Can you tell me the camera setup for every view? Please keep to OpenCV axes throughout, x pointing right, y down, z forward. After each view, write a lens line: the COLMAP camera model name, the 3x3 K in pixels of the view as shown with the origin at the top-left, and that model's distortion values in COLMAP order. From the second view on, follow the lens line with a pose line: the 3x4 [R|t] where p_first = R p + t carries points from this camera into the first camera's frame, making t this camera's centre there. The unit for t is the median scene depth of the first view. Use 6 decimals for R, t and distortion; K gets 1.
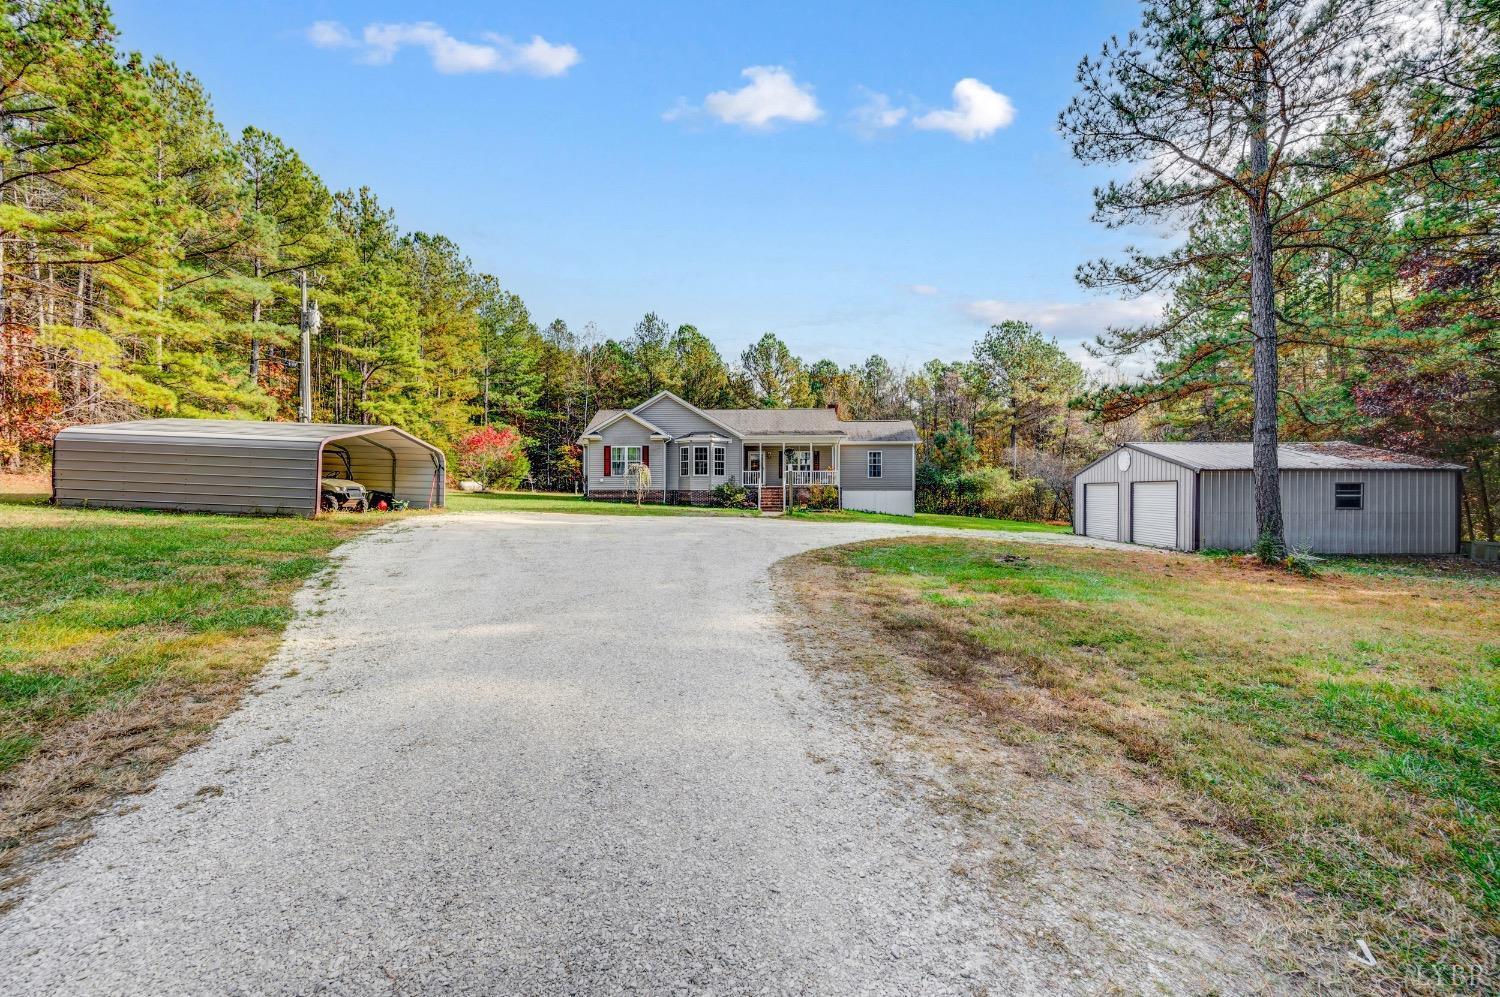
lens RADIAL K [[594.5, 0, 750.0], [0, 594.5, 498.5], [0, 0, 1]] dist [-0.000341, -0.000047]
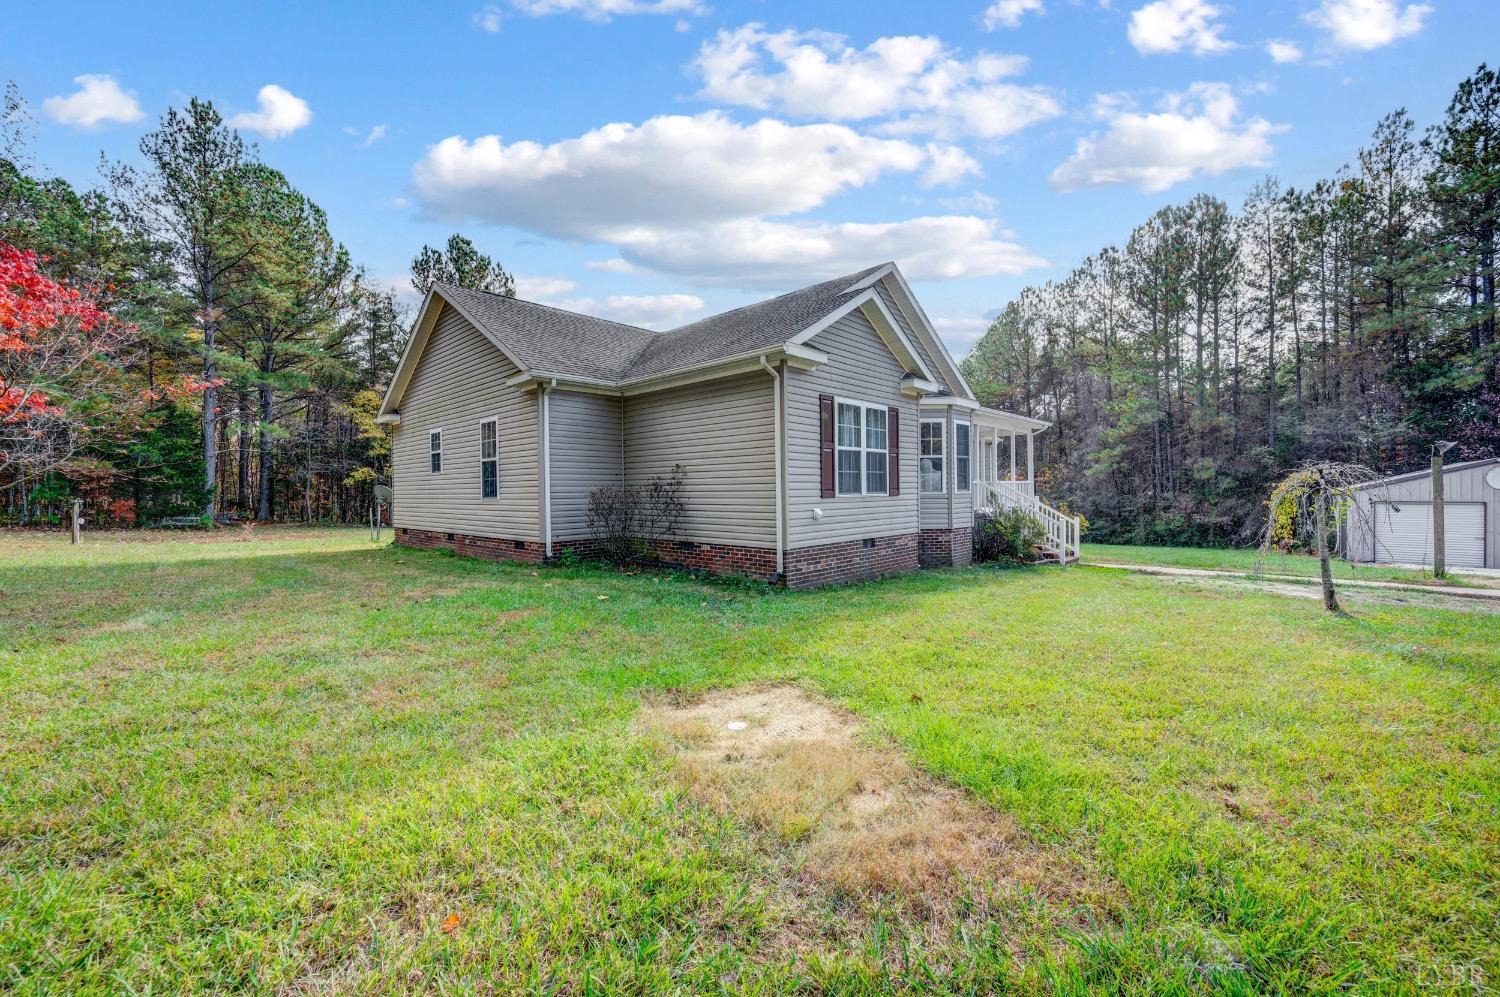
lens RADIAL K [[594.5, 0, 750.0], [0, 594.5, 498.5], [0, 0, 1]] dist [-0.000341, -0.000047]
pose [[0.646842, -0.013418, 0.762506, -0.487525], [0.016062, 0.999863, 0.003970, -0.038645], [-0.762455, 0.009680, 0.646969, 0.837432]]
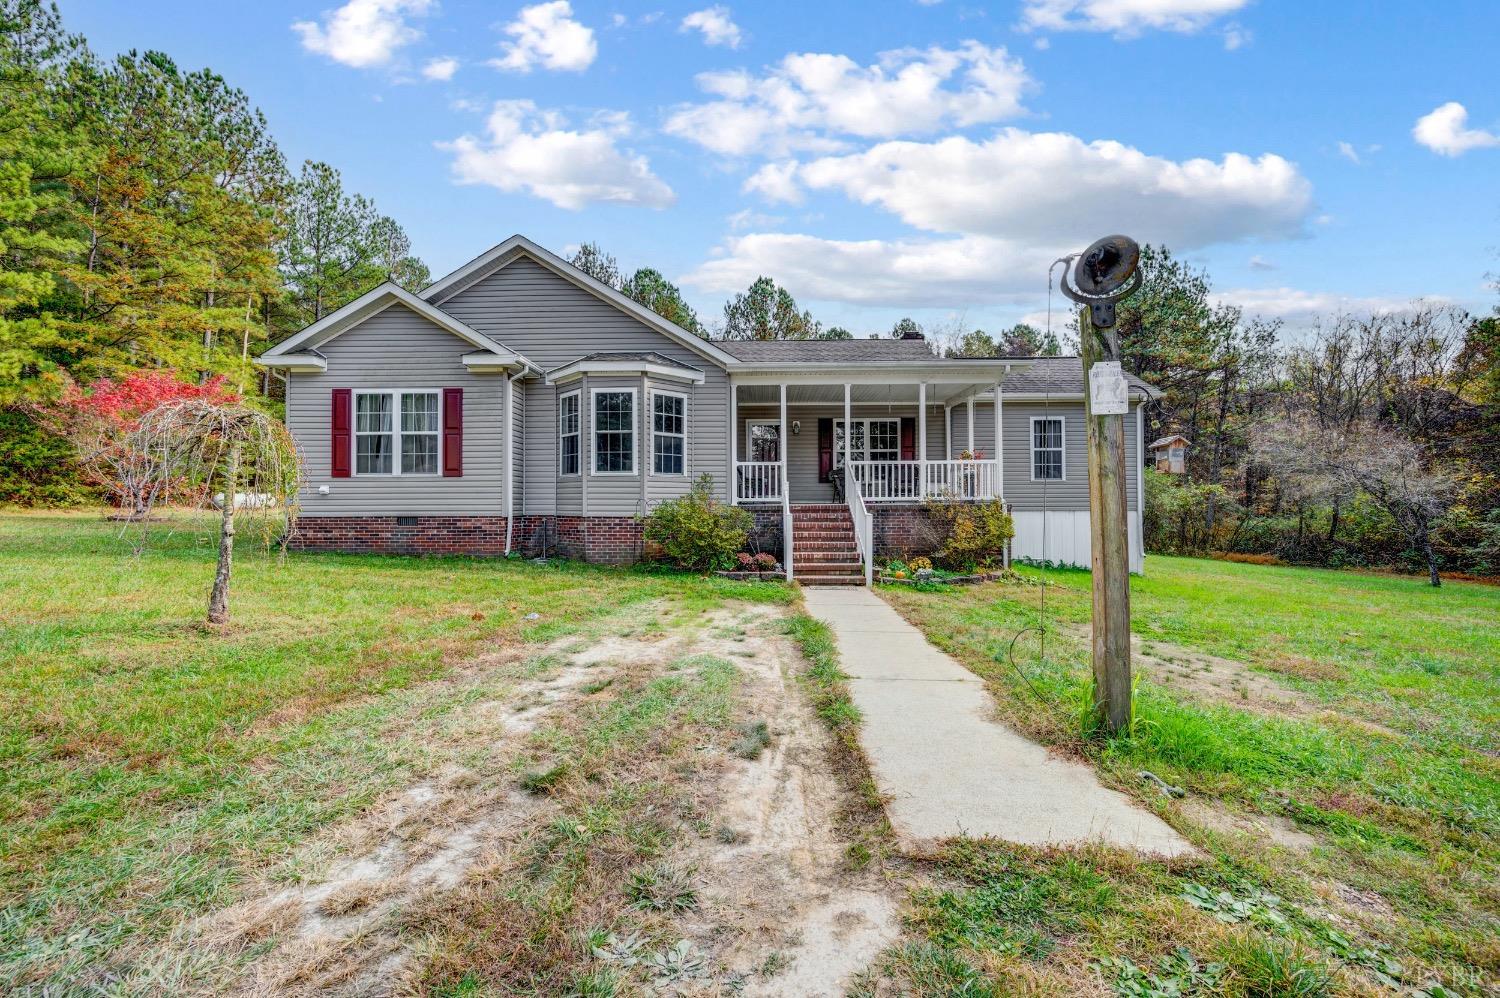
lens RADIAL K [[594.5, 0, 750.0], [0, 594.5, 499.0], [0, 0, 1]] dist [-0.000341, -0.000047]
pose [[0.999529, -0.002325, 0.030585, -0.014503], [0.002826, 0.999862, -0.016343, -0.018435], [-0.030543, 0.016422, 0.999399, 0.648862]]
